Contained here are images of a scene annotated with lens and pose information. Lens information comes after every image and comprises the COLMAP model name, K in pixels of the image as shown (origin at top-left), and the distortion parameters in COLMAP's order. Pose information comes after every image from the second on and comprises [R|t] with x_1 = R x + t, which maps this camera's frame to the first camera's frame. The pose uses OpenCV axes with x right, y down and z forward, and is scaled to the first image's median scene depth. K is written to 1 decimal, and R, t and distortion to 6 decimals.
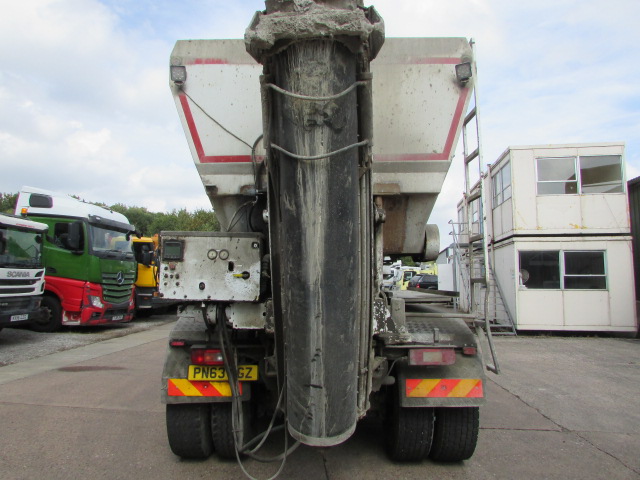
lens RADIAL K [[461.2, 0, 317.2], [0, 461.2, 239.2], [0, 0, 1]] dist [-0.052636, 0.008772]
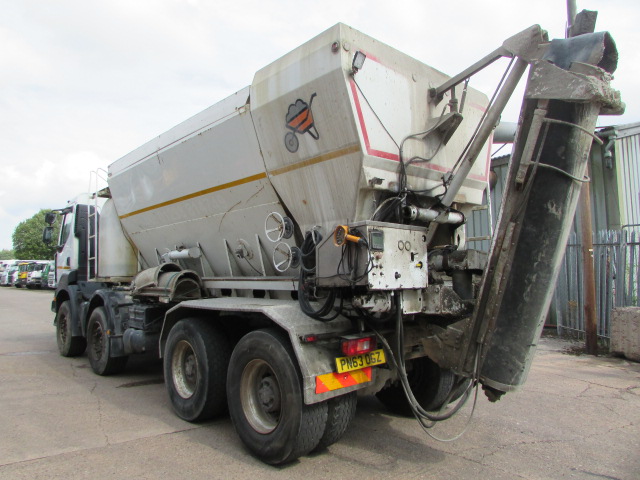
lens RADIAL K [[461.2, 0, 316.2], [0, 461.2, 236.8], [0, 0, 1]] dist [-0.052636, 0.008772]
pose [[0.742772, 0.038323, 0.668447, -1.029302], [-0.041505, 0.999076, -0.011158, 0.031497], [-0.668256, -0.019456, 0.743677, 0.322545]]
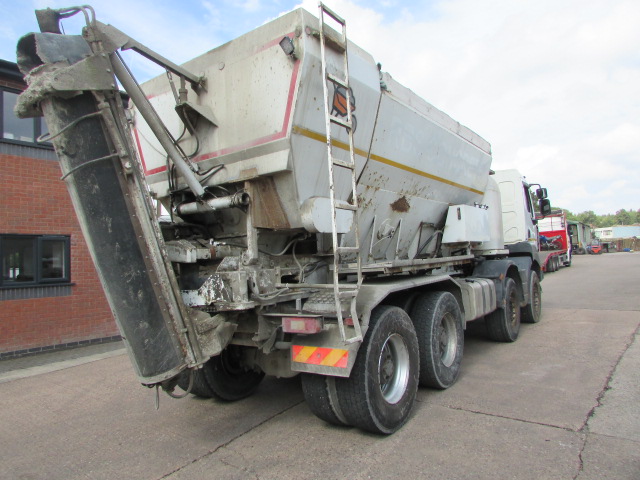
lens RADIAL K [[461.2, 0, 319.7], [0, 461.2, 243.7], [0, 0, 1]] dist [-0.052636, 0.008772]
pose [[0.812059, -0.067195, -0.579694, 0.950808], [0.103058, 0.994249, 0.029120, 0.045339], [0.574403, -0.083389, 0.814314, 0.184522]]
